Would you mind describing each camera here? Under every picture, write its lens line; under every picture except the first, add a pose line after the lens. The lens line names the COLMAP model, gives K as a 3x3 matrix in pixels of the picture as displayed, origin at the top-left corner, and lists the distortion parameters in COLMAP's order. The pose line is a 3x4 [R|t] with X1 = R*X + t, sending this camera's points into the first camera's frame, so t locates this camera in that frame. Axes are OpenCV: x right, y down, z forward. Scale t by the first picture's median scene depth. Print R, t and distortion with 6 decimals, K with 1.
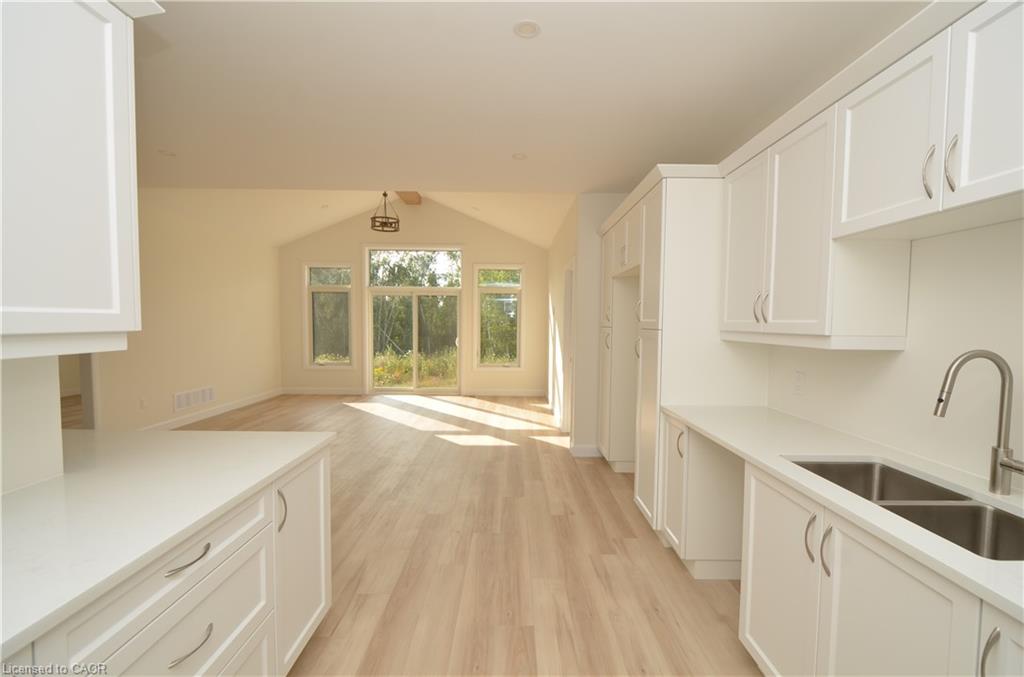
lens RADIAL K [[447.9, 0, 514.4], [0, 447.9, 344.2], [0, 0, 1]] dist [0.002567, -0.004977]
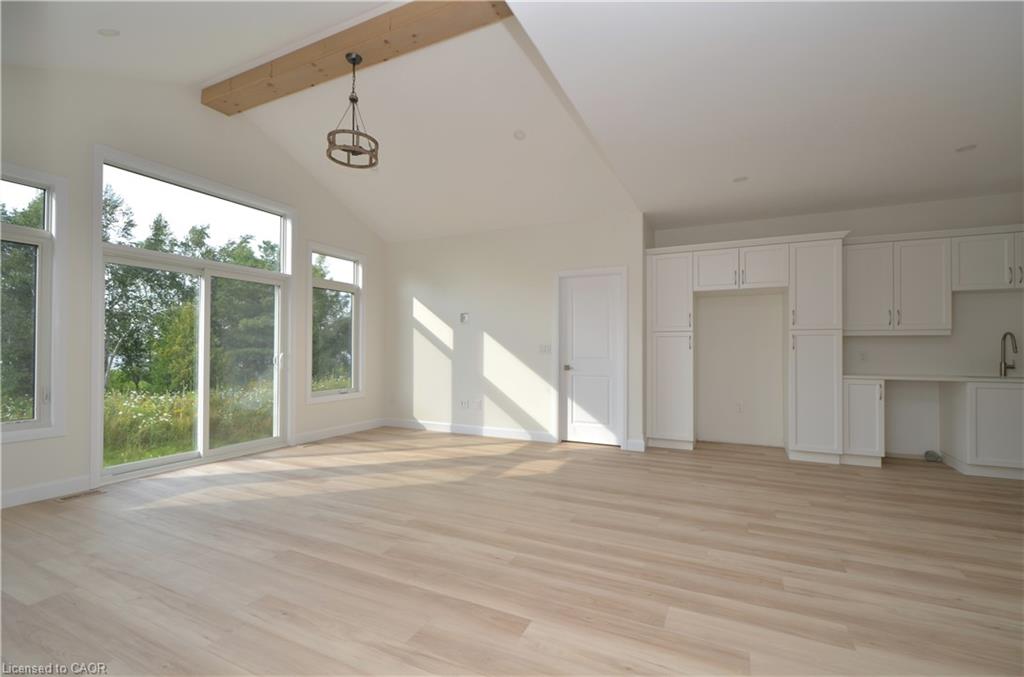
lens RADIAL K [[447.9, 0, 514.4], [0, 447.9, 344.2], [0, 0, 1]] dist [0.002567, -0.004977]
pose [[0.443976, 0.000320, 0.896039, -0.875802], [0.045913, 0.998678, -0.023106, 0.003175], [-0.894862, 0.051398, 0.443375, 0.710576]]
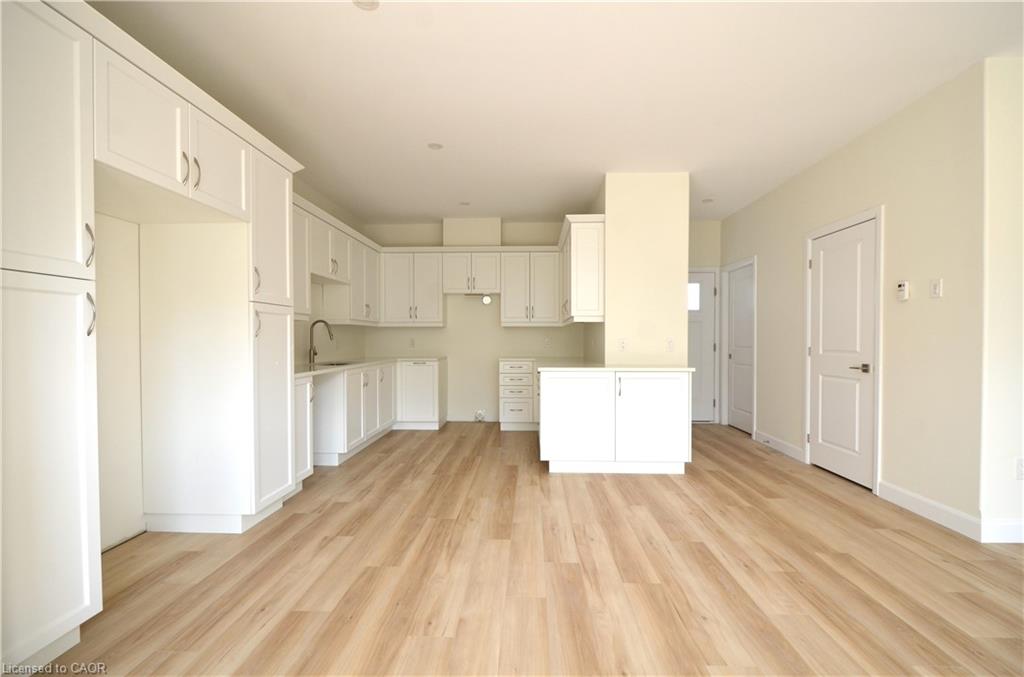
lens RADIAL K [[447.9, 0, 514.4], [0, 447.9, 344.2], [0, 0, 1]] dist [0.002567, -0.004977]
pose [[-0.998991, -0.011597, 0.043383, -0.145496], [-0.008822, 0.997936, 0.063611, -0.007929], [-0.044031, 0.063164, -0.997031, 1.102732]]
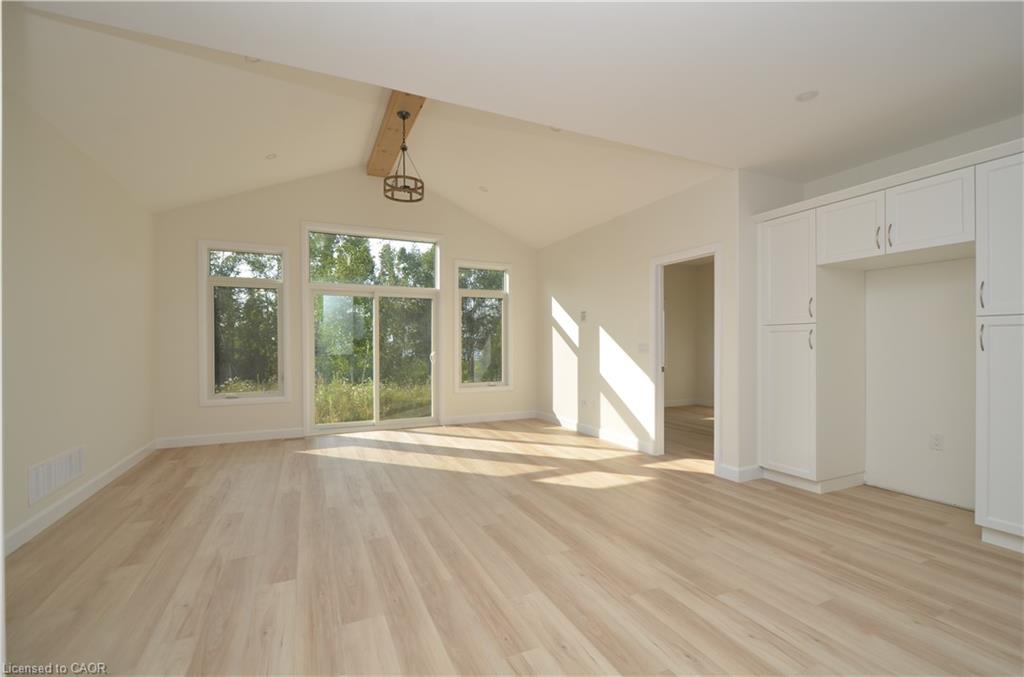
lens RADIAL K [[447.9, 0, 514.4], [0, 447.9, 344.2], [0, 0, 1]] dist [0.002567, -0.004977]
pose [[0.911246, -0.017144, 0.411505, -0.524550], [0.036118, 0.998610, -0.038376, 0.011873], [-0.410275, 0.049833, 0.910599, 0.366295]]
